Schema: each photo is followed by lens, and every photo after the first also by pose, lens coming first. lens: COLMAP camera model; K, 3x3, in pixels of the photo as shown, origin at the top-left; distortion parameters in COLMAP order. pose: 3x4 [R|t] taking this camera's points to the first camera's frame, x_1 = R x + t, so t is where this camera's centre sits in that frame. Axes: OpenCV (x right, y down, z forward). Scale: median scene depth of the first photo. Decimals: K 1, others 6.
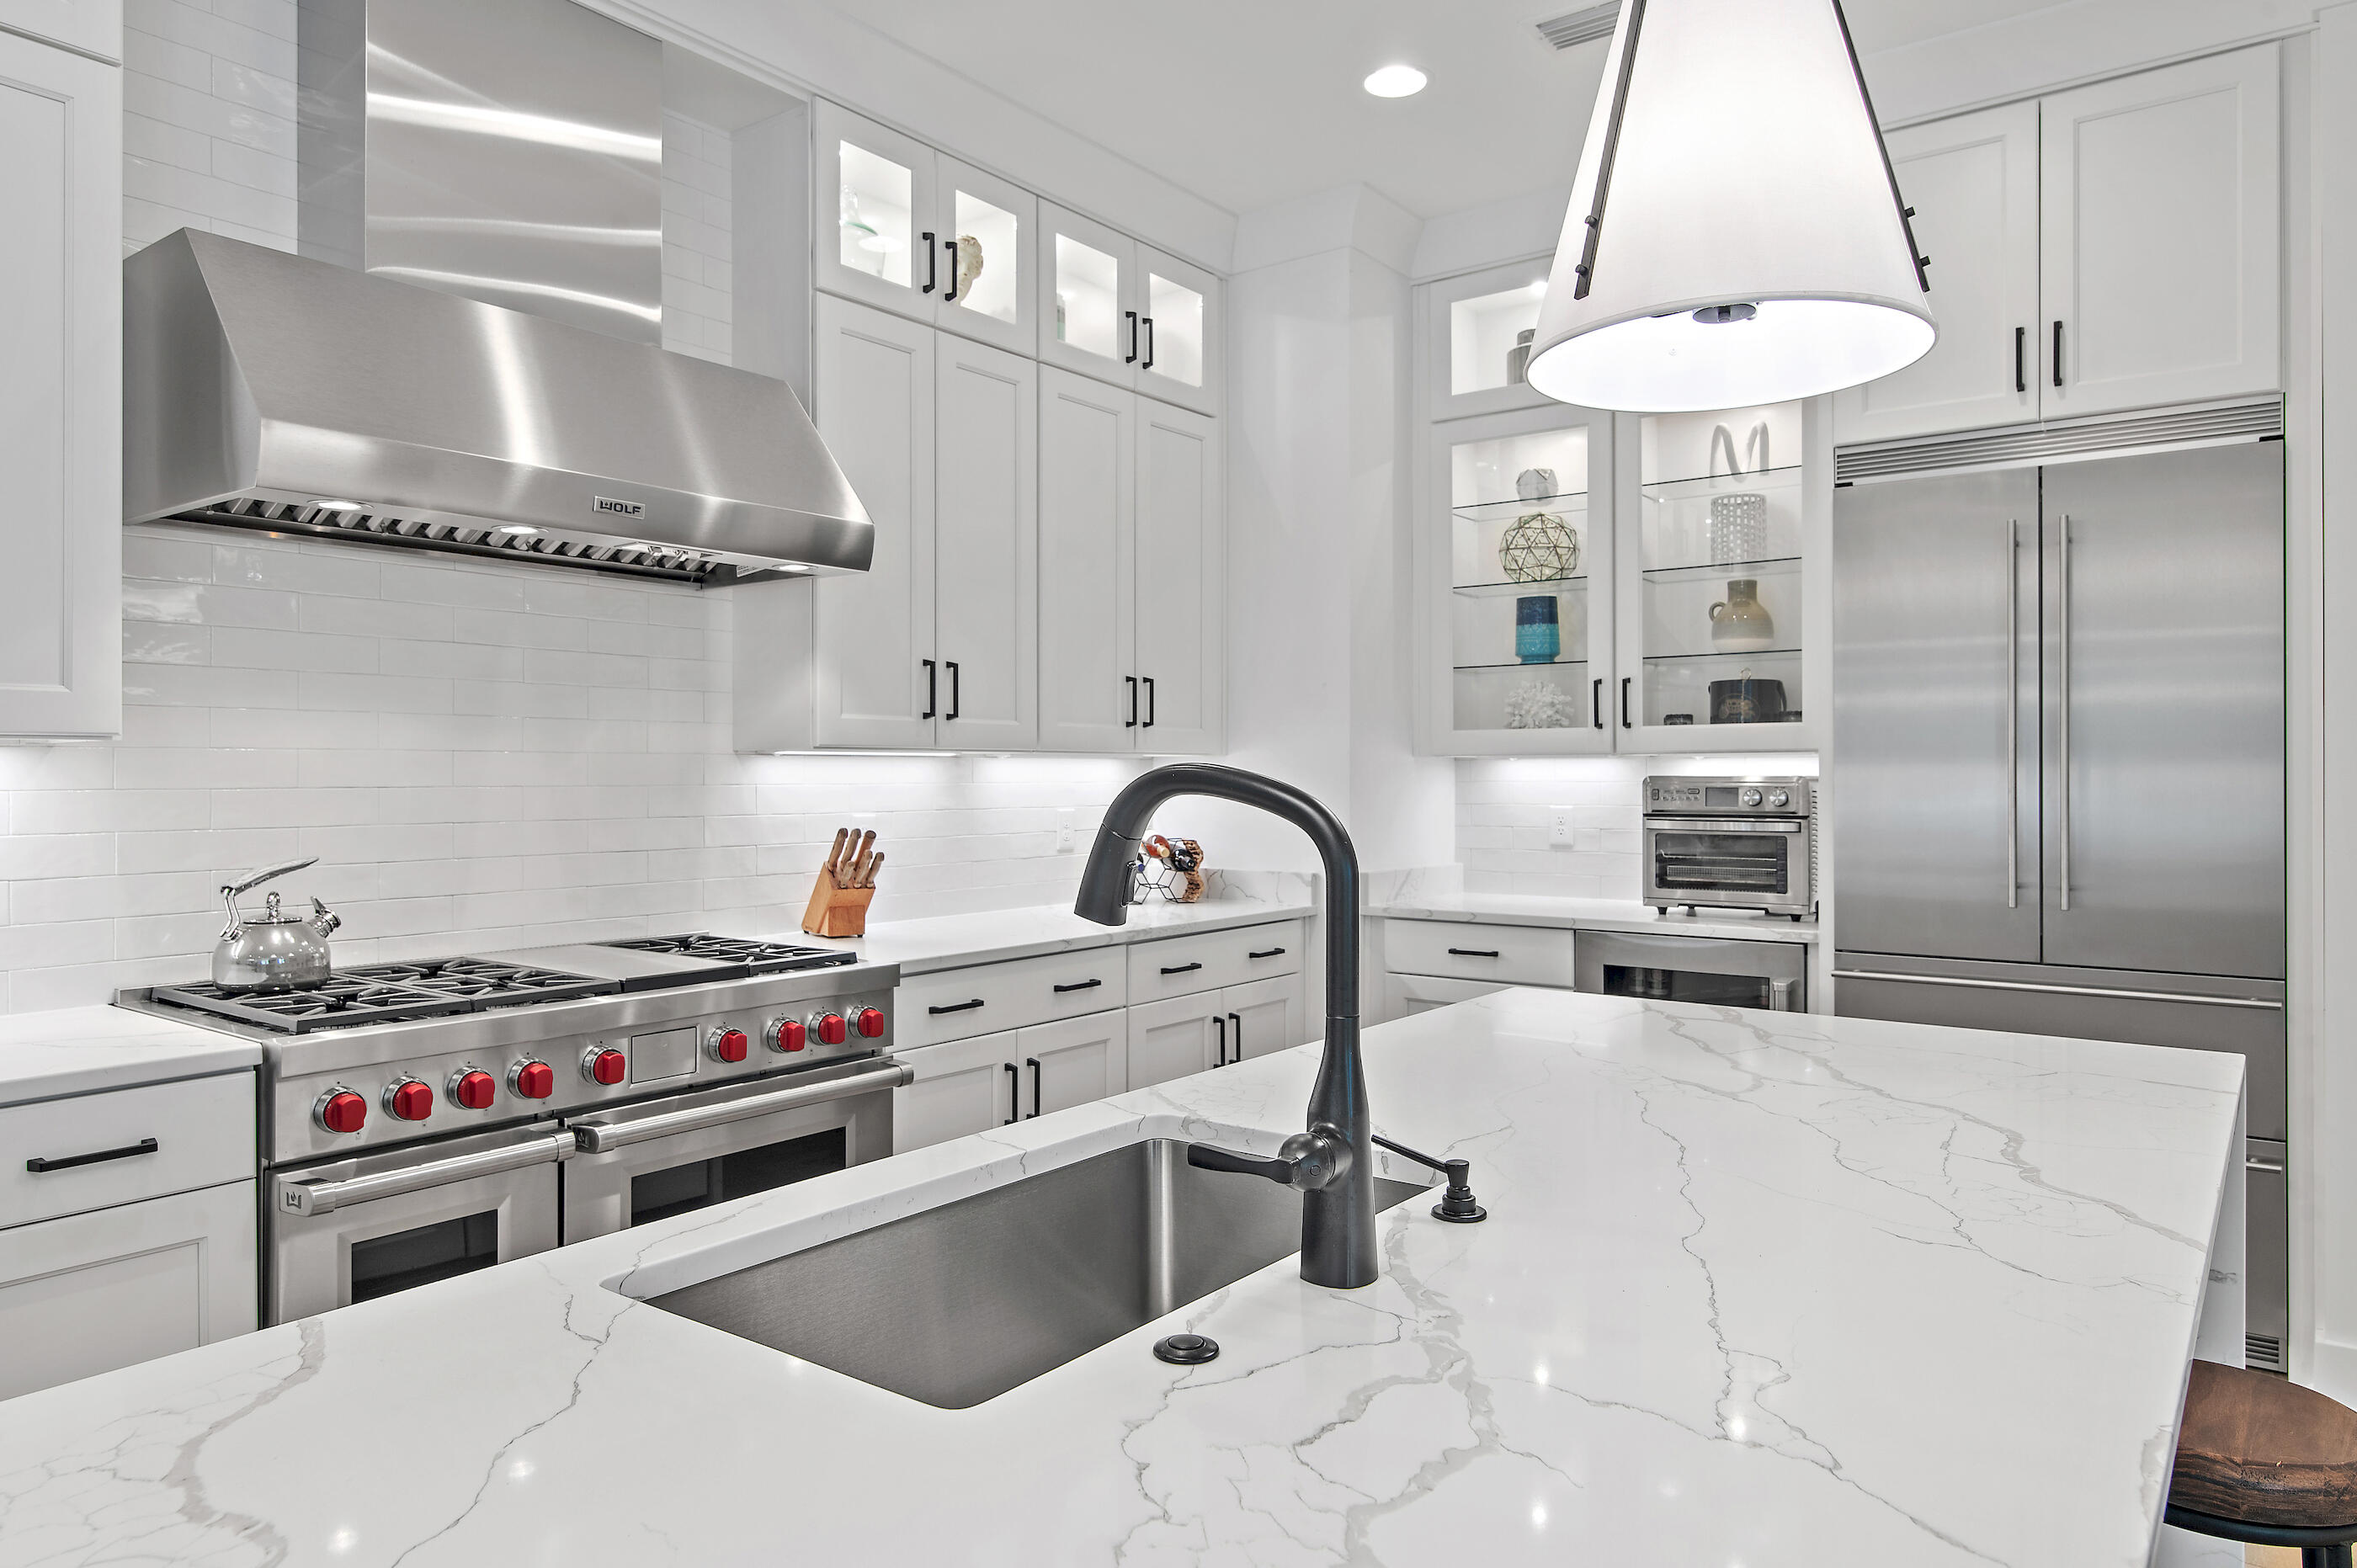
lens RADIAL K [[1502.2, 0, 1178.5], [0, 1502.2, 784.0], [0, 0, 1]] dist [-0.020531, 0.000245]
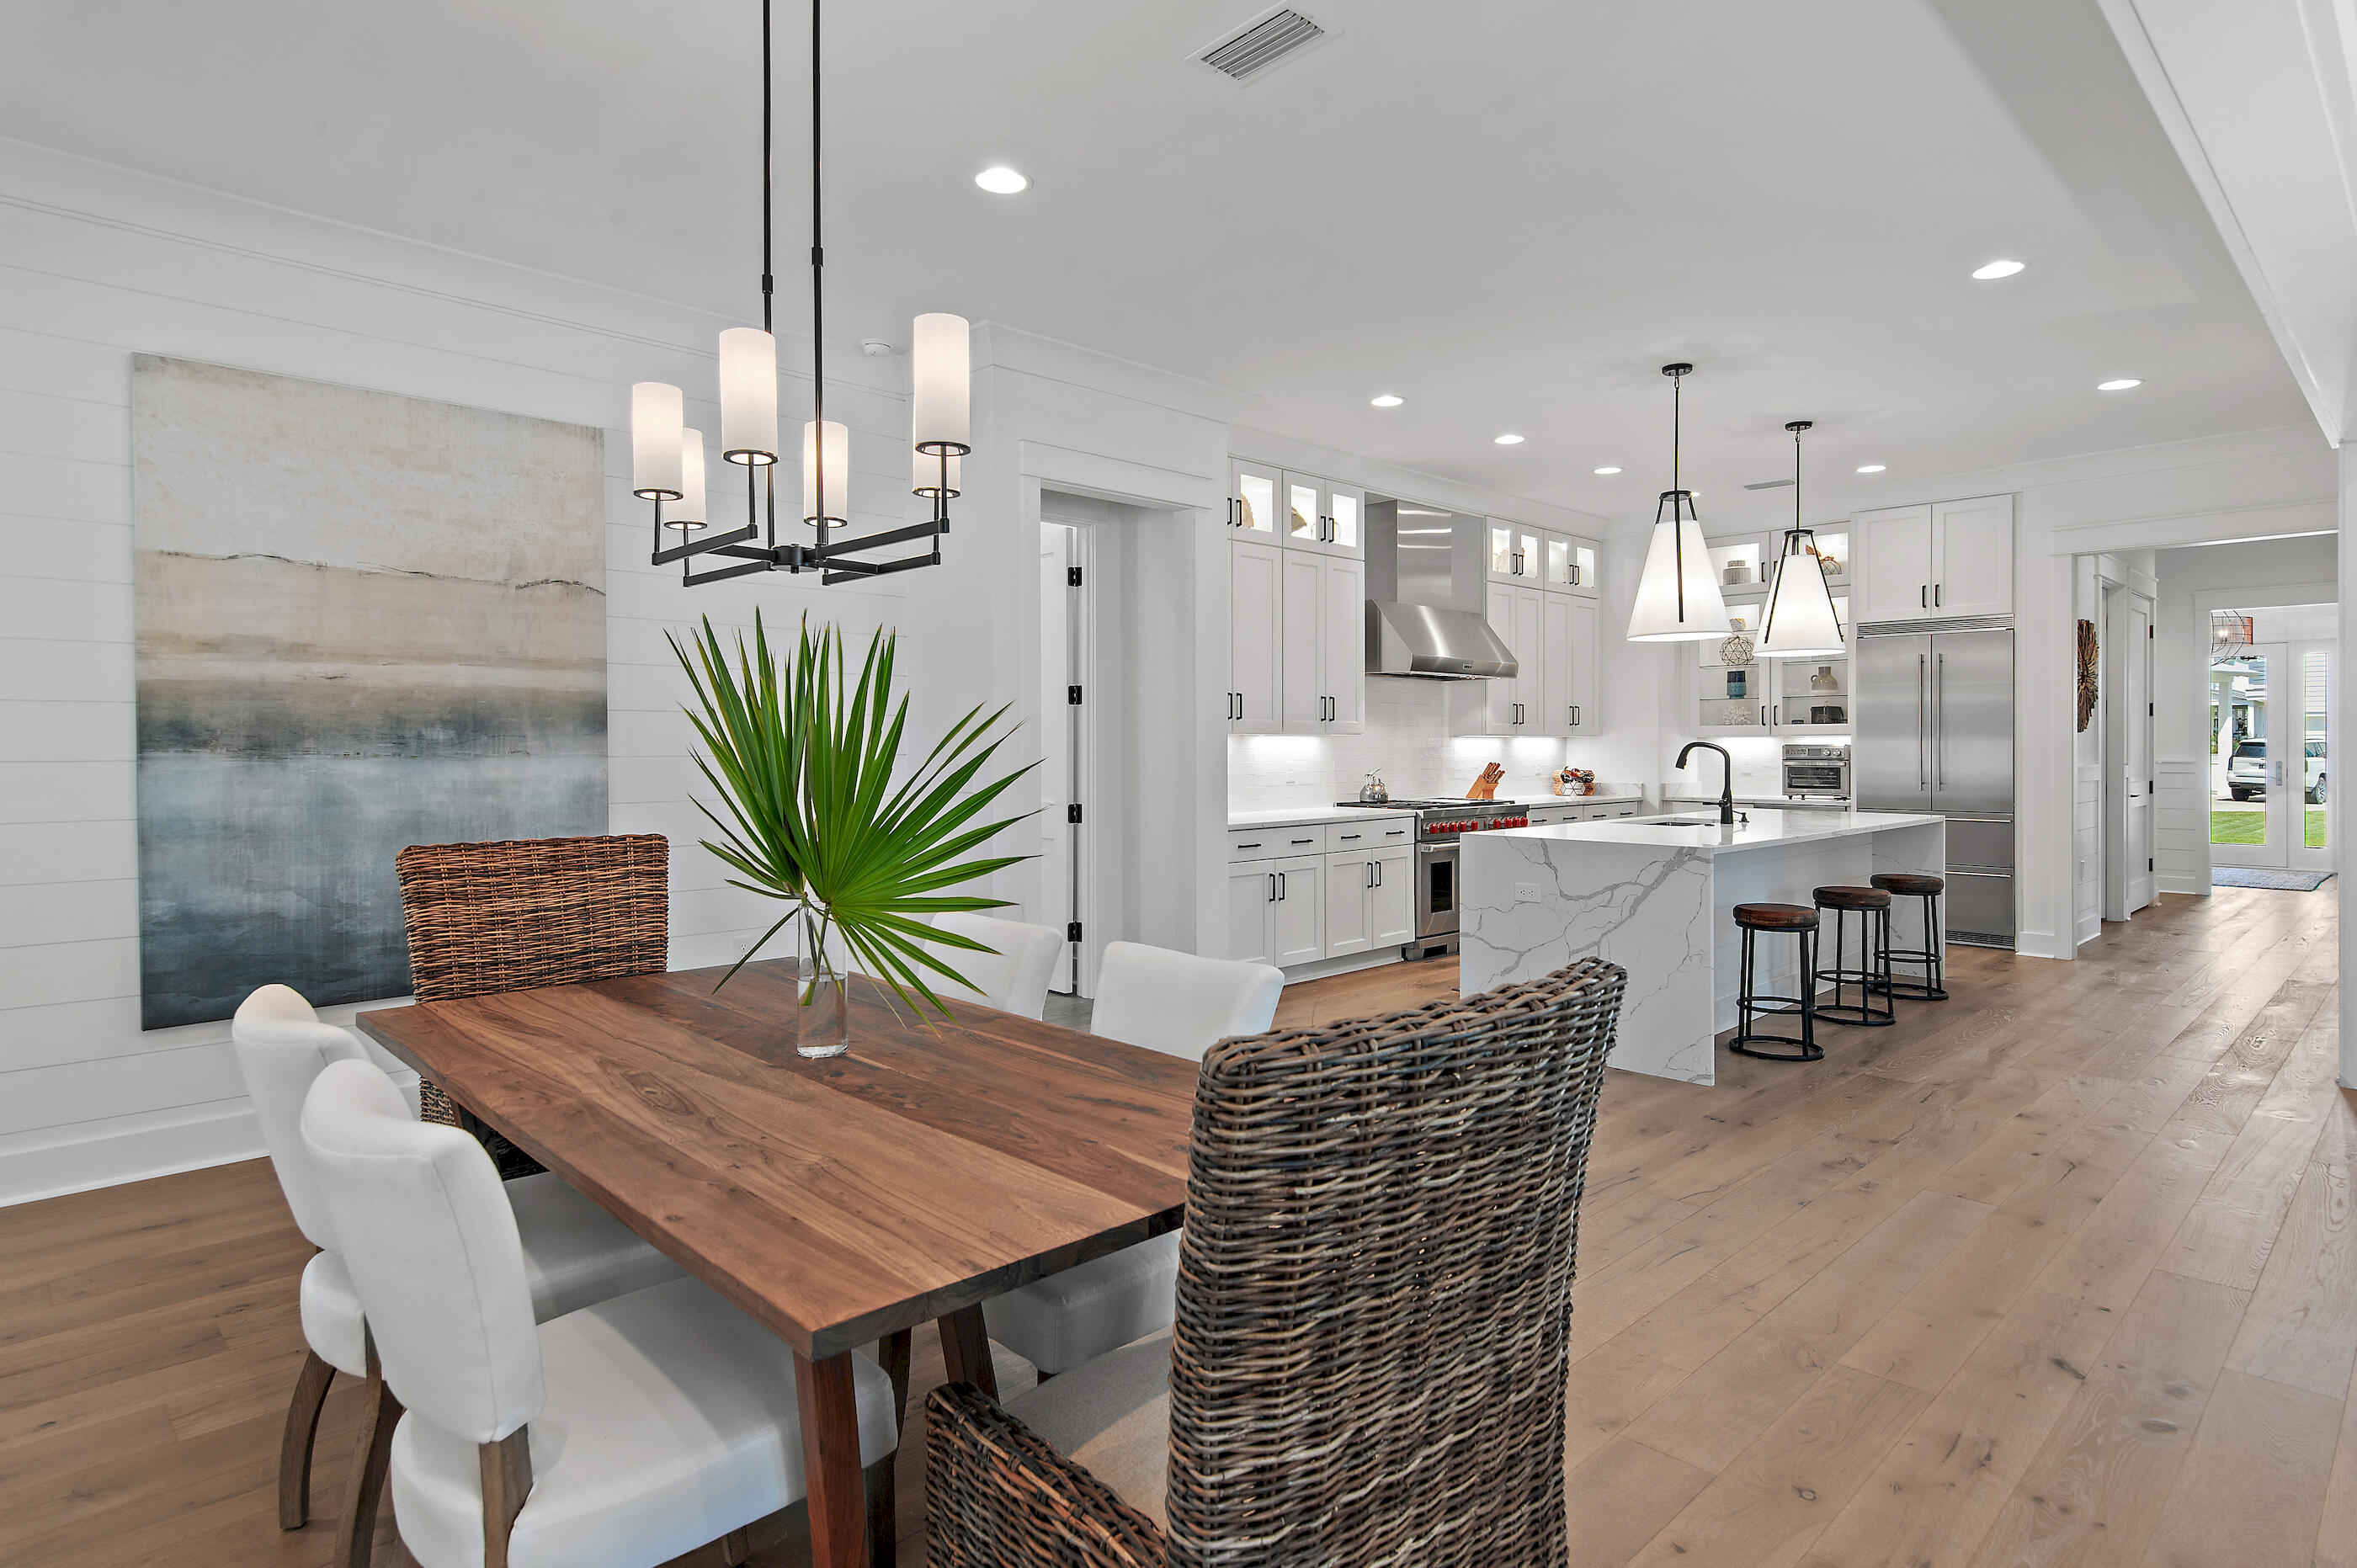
lens RADIAL K [[1248.5, 0, 1180.3], [0, 1248.5, 757.9], [0, 0, 1]] dist [0.004657, 0.000129]
pose [[0.988349, 0.001008, -0.152202, -0.418355], [-0.000450, 0.999993, 0.003704, 0.011189], [0.152205, -0.003593, 0.988342, -1.388917]]
